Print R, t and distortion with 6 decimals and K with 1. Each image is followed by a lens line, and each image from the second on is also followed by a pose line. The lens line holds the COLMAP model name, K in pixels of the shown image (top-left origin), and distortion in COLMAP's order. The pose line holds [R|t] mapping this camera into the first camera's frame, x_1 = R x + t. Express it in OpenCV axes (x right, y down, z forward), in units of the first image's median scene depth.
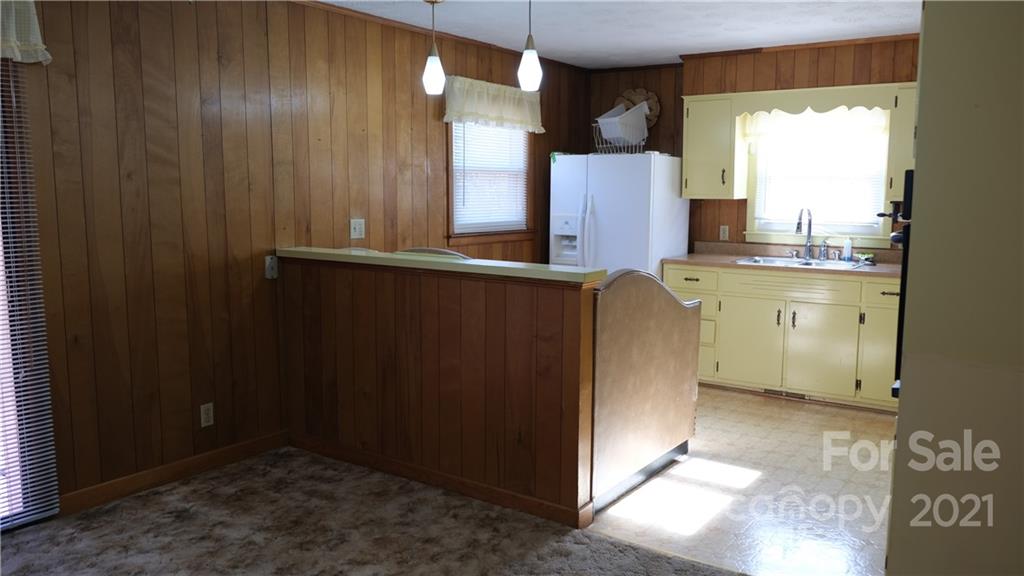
lens RADIAL K [[794.4, 0, 527.0], [0, 794.4, 295.2], [0, 0, 1]] dist [-0.034465, 0.036334]
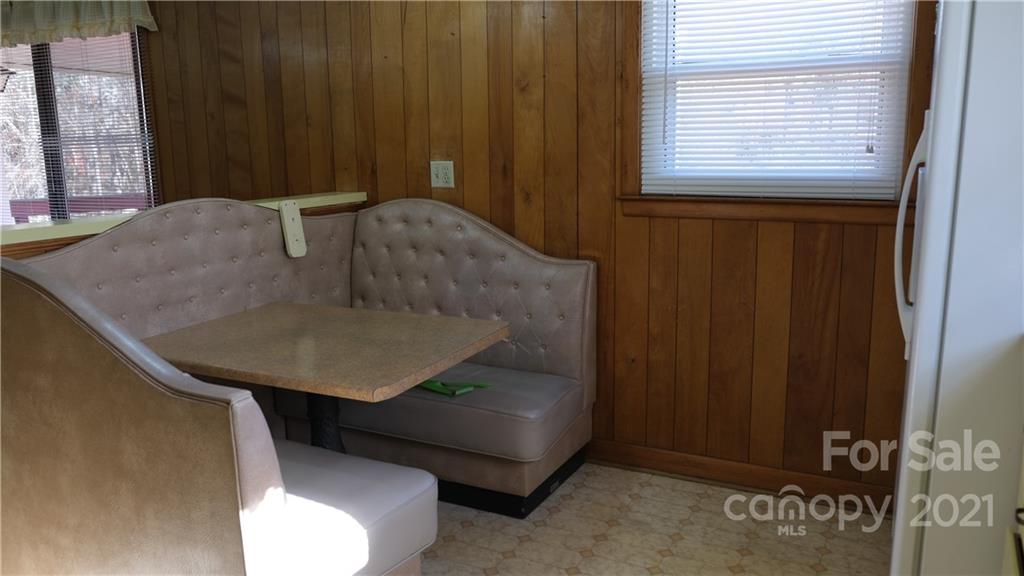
lens RADIAL K [[795.9, 0, 522.2], [0, 795.9, 293.3], [0, 0, 1]] dist [-0.035814, 0.052942]
pose [[0.111426, 0.173769, -0.978462, 0.478326], [-0.117709, 0.979970, 0.160633, -0.093167], [0.986777, 0.097275, 0.129648, 0.897394]]
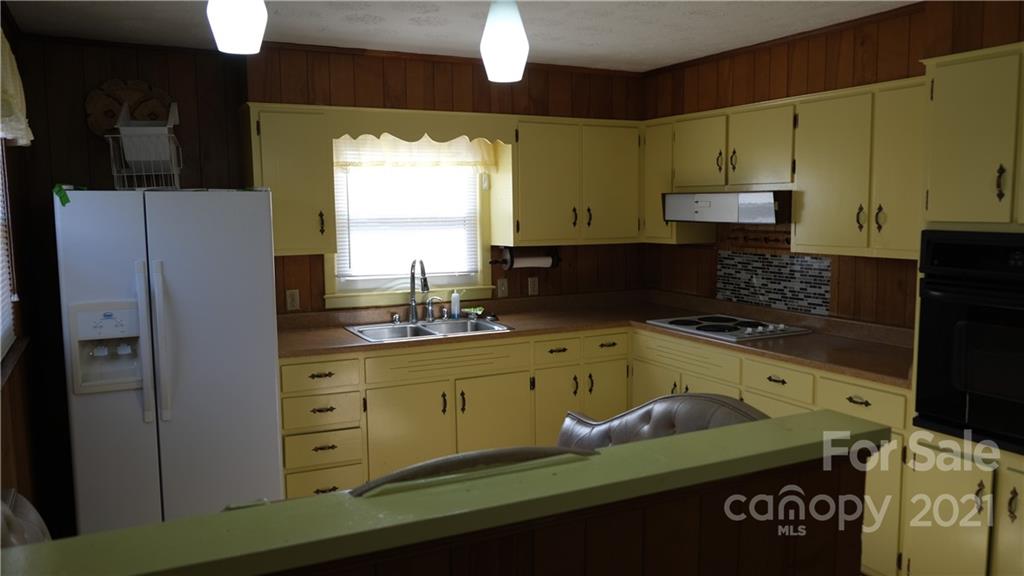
lens RADIAL K [[795.9, 0, 522.2], [0, 795.9, 293.3], [0, 0, 1]] dist [-0.035814, 0.052942]
pose [[0.480884, -0.105813, 0.870376, -0.331455], [0.126962, 0.990632, 0.050286, -0.114409], [-0.867543, 0.086323, 0.489813, 0.574867]]
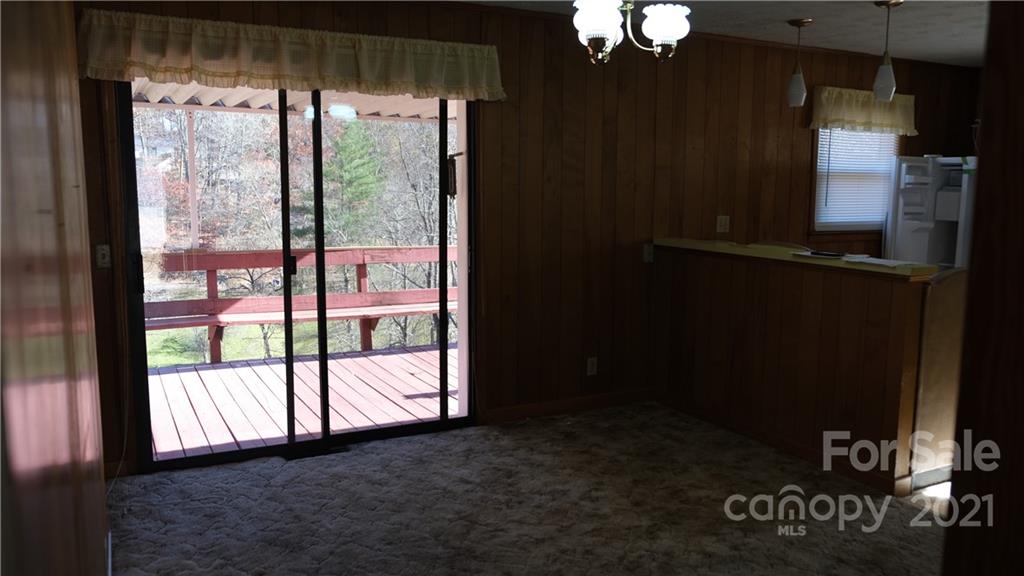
lens RADIAL K [[794.4, 0, 527.0], [0, 794.4, 295.2], [0, 0, 1]] dist [-0.034465, 0.036334]
pose [[0.888296, 0.064188, -0.454764, 0.060089], [-0.063001, 0.997855, 0.017781, 0.015830], [0.454930, 0.012856, 0.890434, -0.148181]]
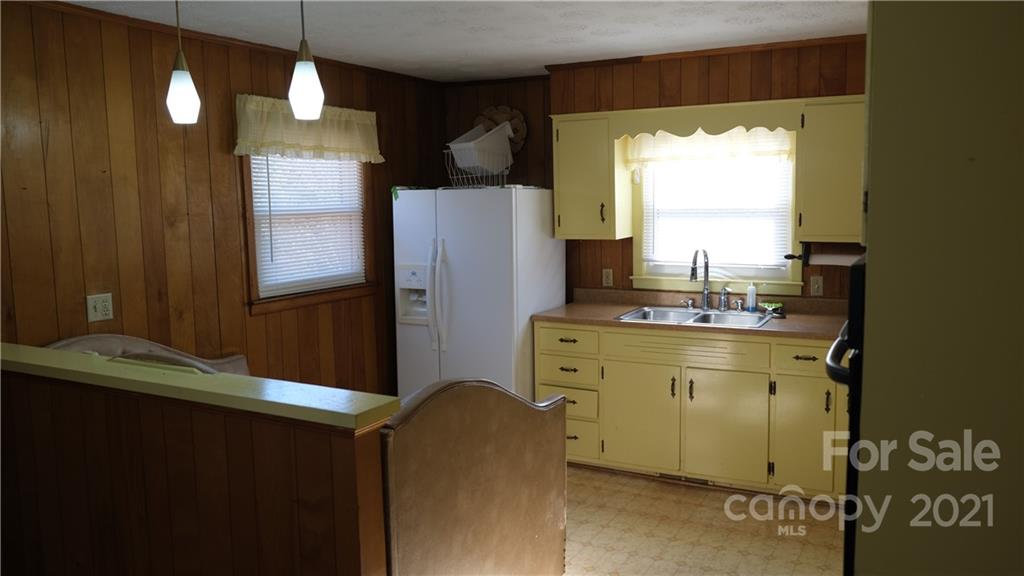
lens RADIAL K [[795.9, 0, 522.2], [0, 795.9, 293.3], [0, 0, 1]] dist [-0.035814, 0.052942]
pose [[0.993762, -0.033924, 0.106235, 0.085102], [0.035272, 0.999319, -0.010839, -0.068272], [-0.105795, 0.014518, 0.994282, 0.215787]]
